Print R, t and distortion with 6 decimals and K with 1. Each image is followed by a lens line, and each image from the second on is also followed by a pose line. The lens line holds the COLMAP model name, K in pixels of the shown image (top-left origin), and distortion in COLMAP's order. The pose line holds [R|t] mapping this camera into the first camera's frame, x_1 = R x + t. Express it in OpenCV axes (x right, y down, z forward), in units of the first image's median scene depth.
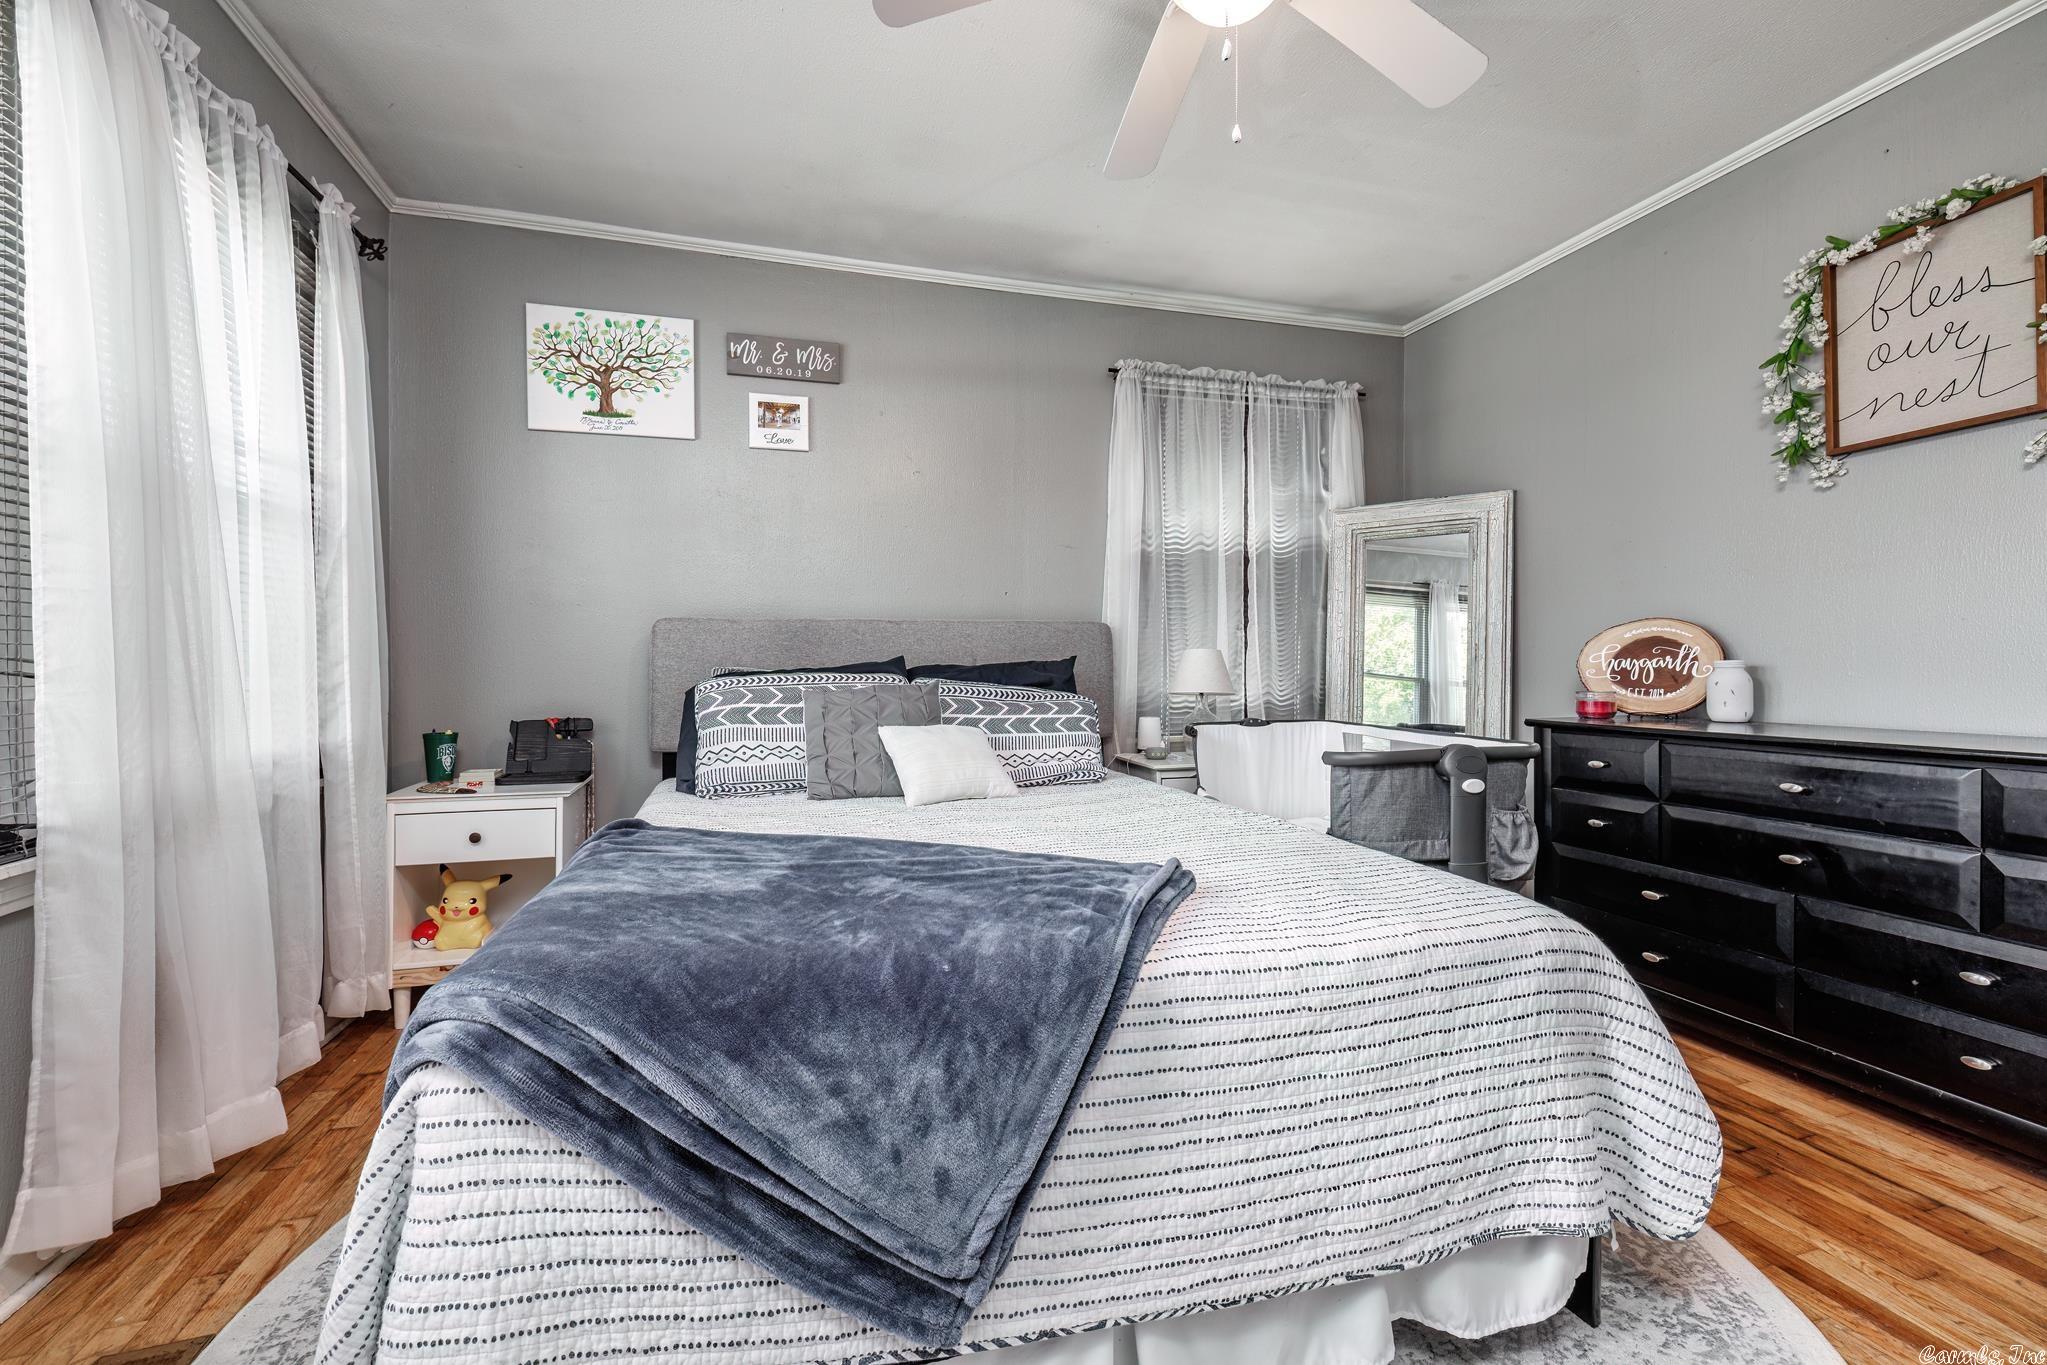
lens RADIAL K [[861.1, 0, 1019.8], [0, 861.1, 676.4], [0, 0, 1]] dist [-0.001248, 0.000264]
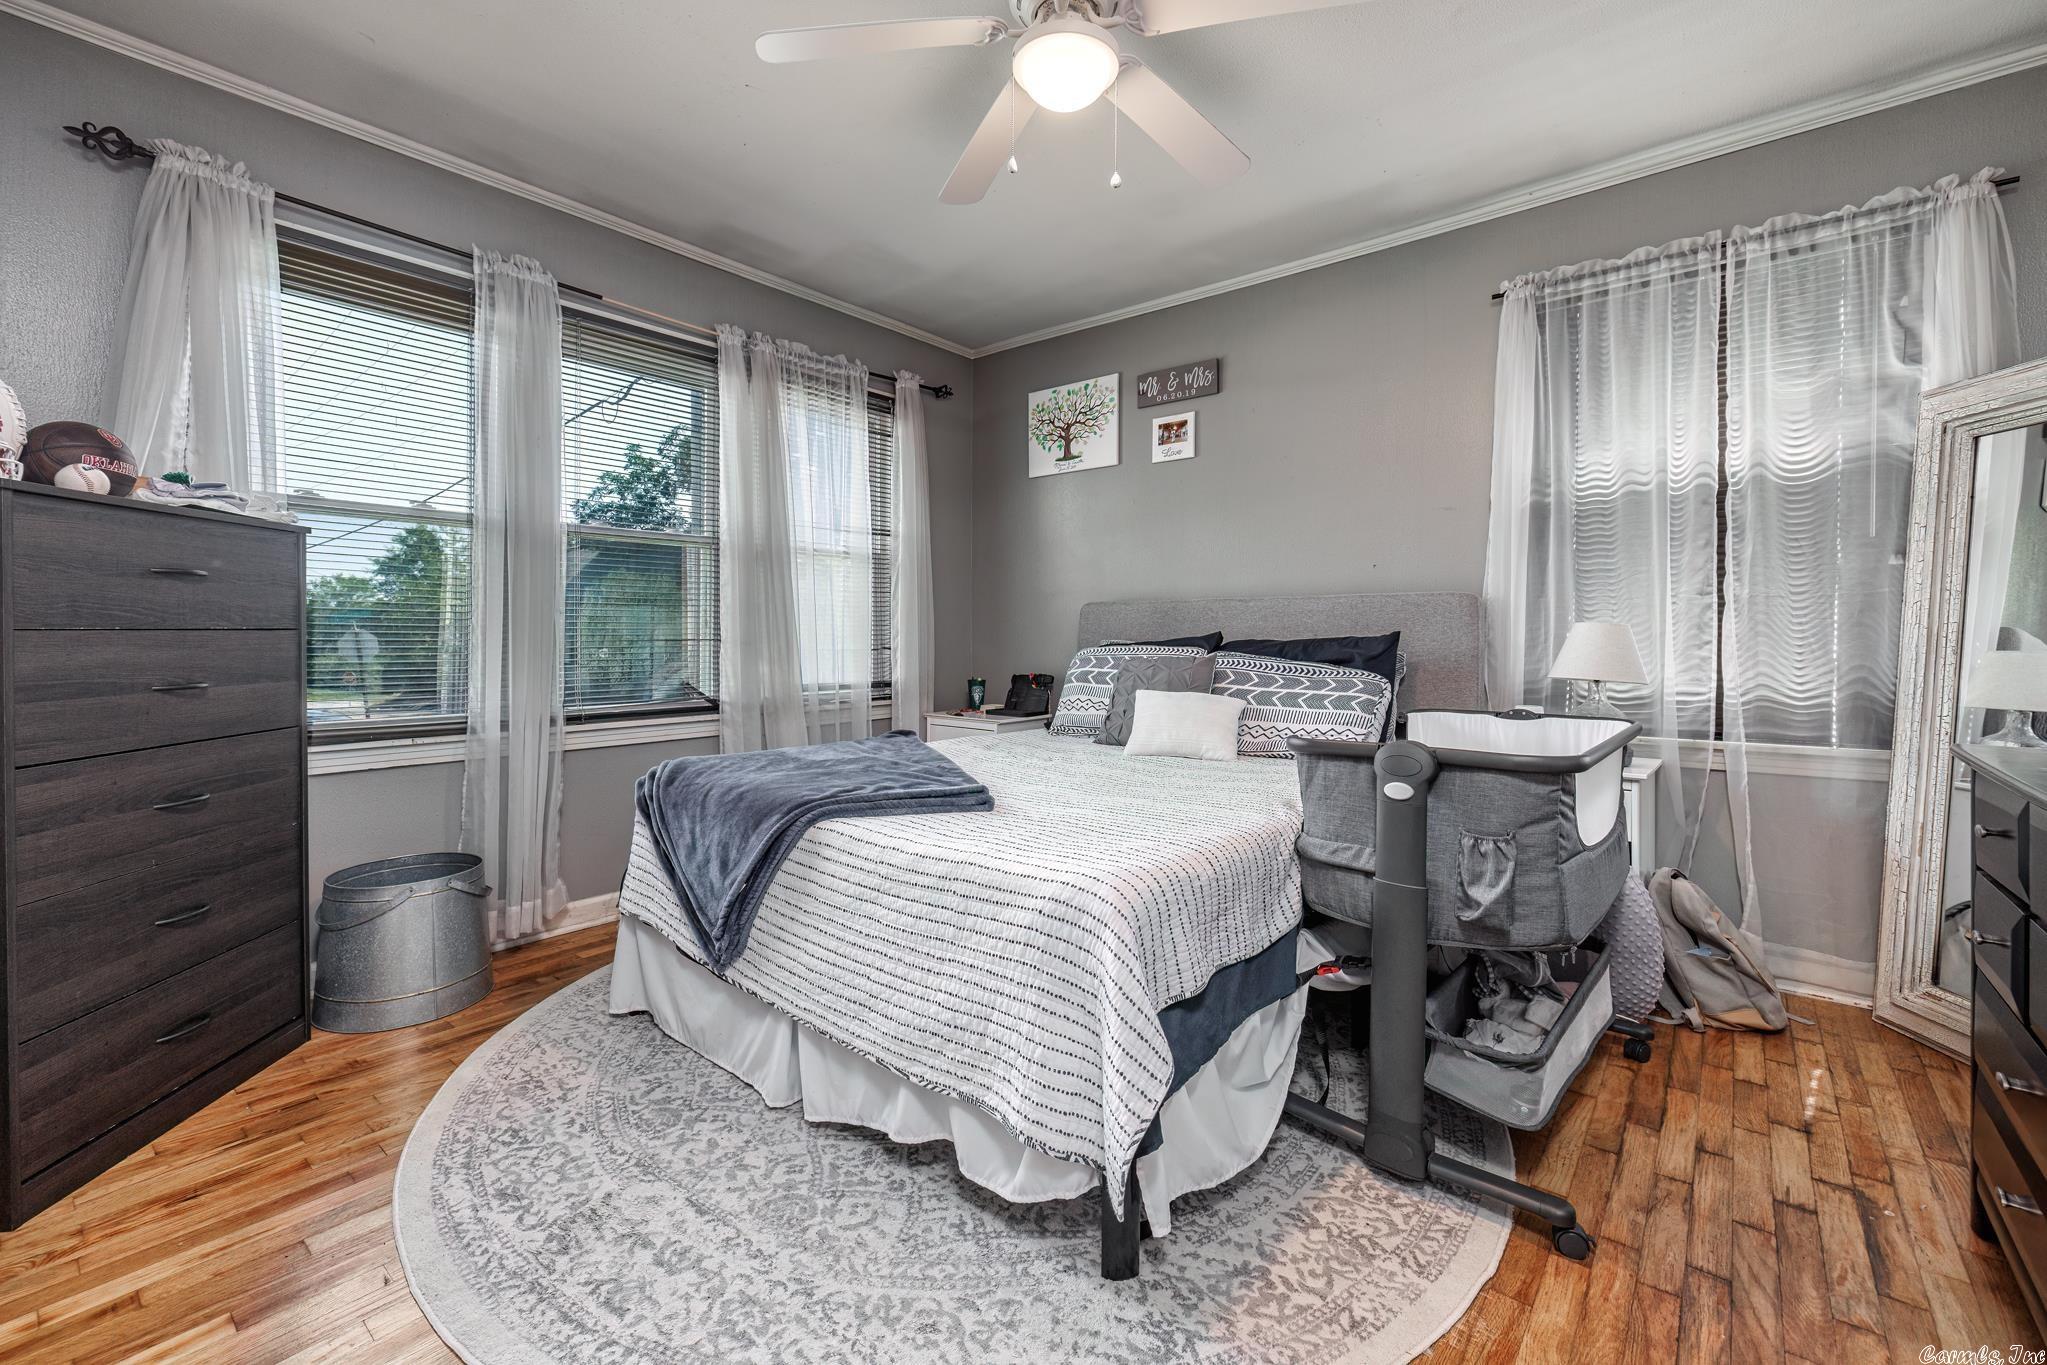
lens RADIAL K [[861.1, 0, 983.2], [0, 861.1, 647.8], [0, 0, 1]] dist [-0.001248, 0.000264]
pose [[0.543161, 0.016187, -0.839472, 0.628516], [-0.016143, 0.999831, 0.008835, -0.007527], [0.839473, 0.008753, 0.543331, 0.128970]]
